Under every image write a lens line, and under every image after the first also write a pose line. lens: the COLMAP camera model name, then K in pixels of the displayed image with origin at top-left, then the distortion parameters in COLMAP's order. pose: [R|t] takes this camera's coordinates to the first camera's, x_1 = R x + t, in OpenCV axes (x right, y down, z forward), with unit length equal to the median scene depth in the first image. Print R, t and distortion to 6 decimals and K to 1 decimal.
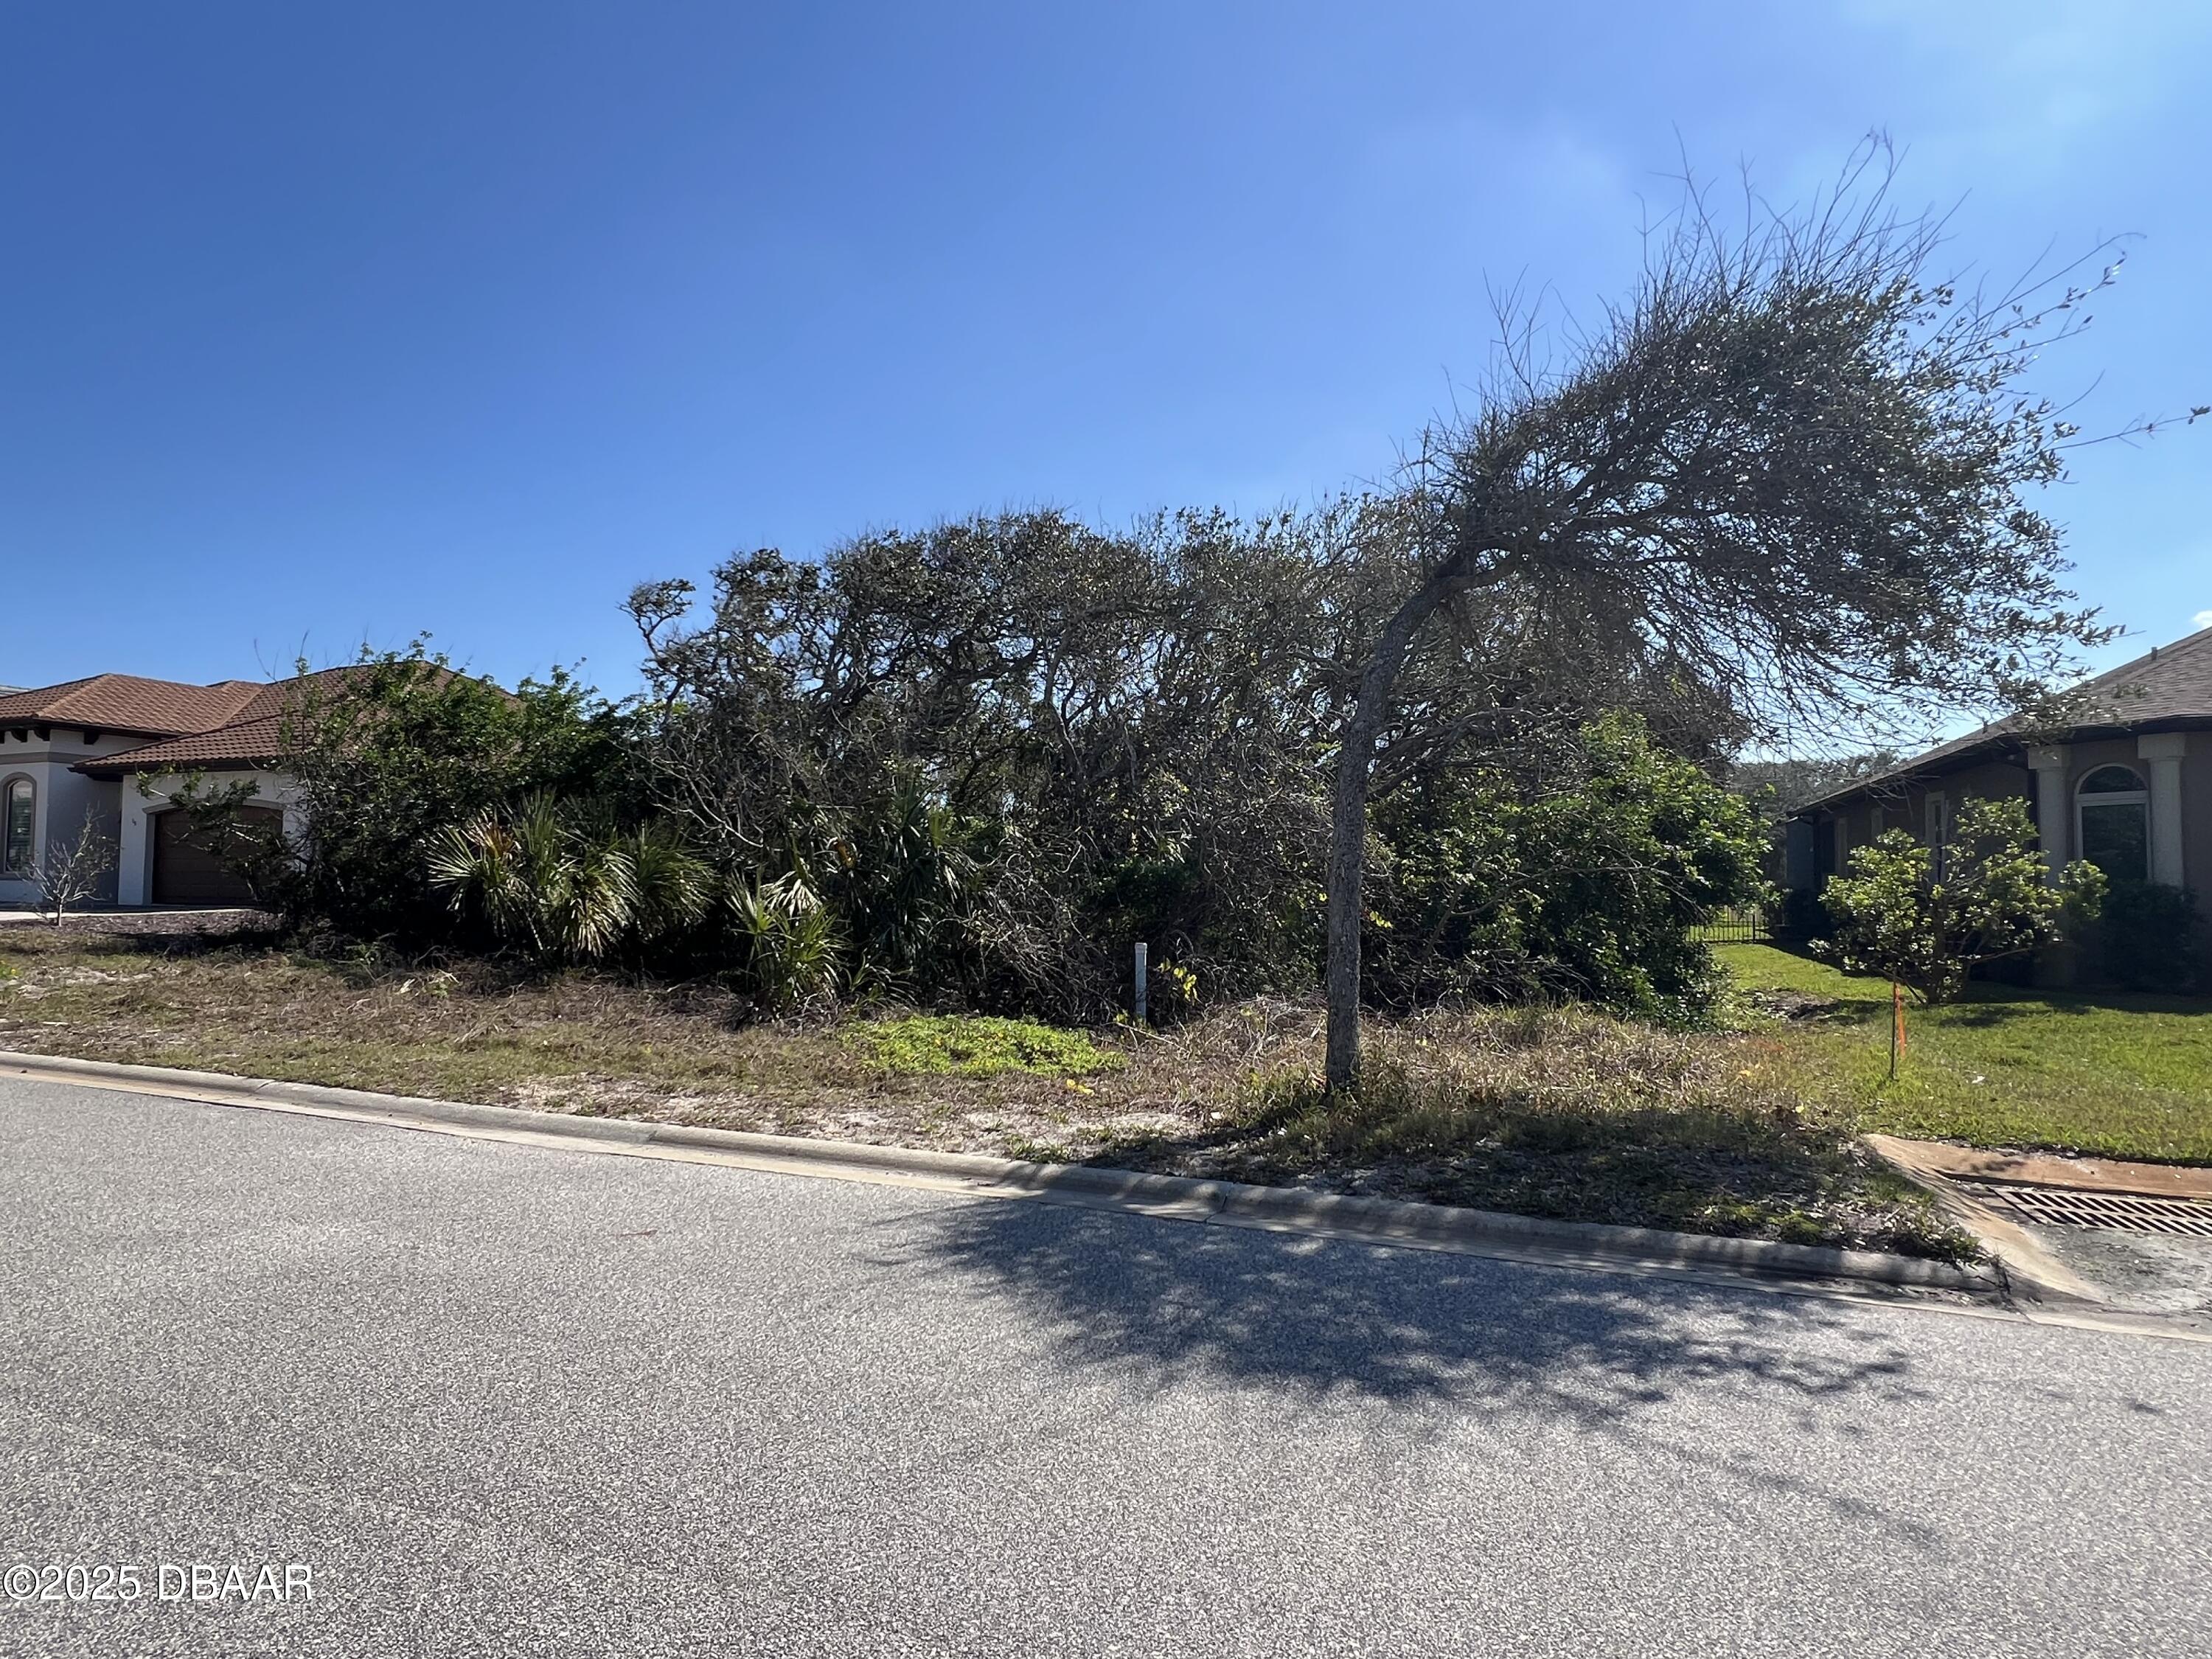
lens RADIAL K [[1227.1, 0, 1106.0], [0, 1227.1, 829.5], [0, 0, 1]] dist [0.000228, -0.000221]
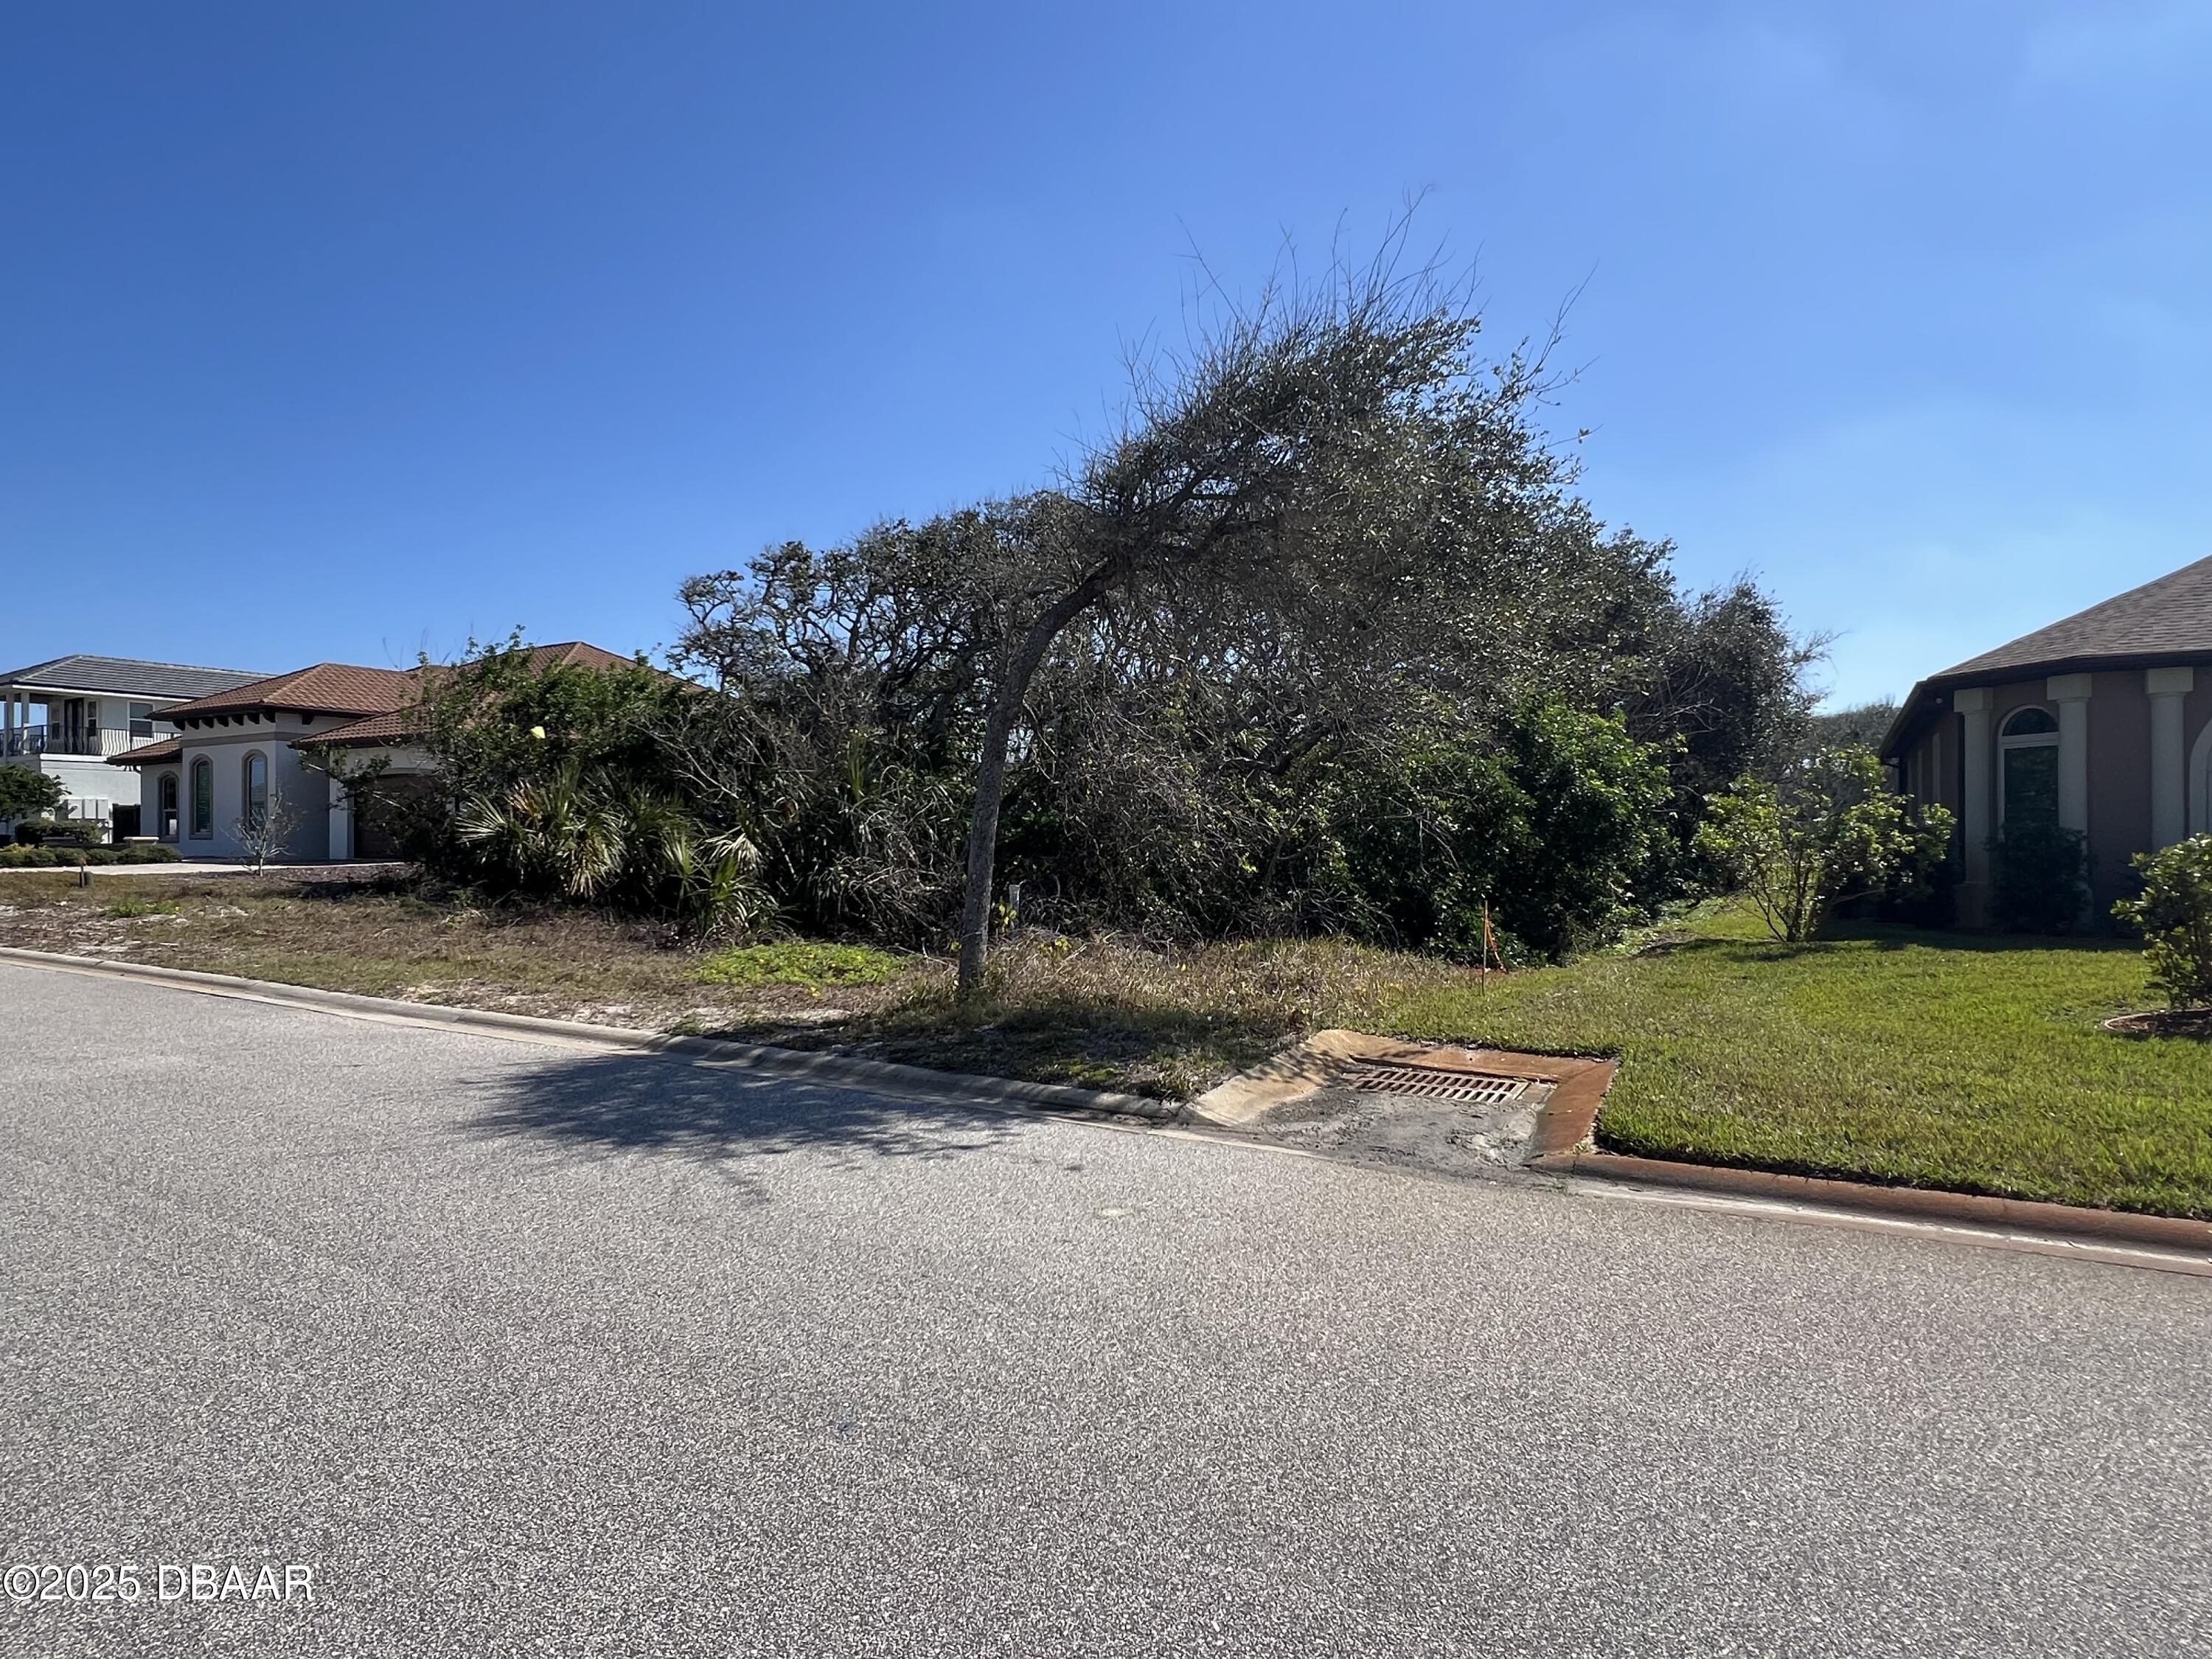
lens RADIAL K [[1227.1, 0, 1106.0], [0, 1227.1, 829.5], [0, 0, 1]] dist [0.000228, -0.000221]
pose [[0.987388, -0.009089, -0.158055, 0.229719], [0.015282, 0.999160, 0.038012, -0.002302], [0.157577, -0.039948, 0.986698, -0.100578]]
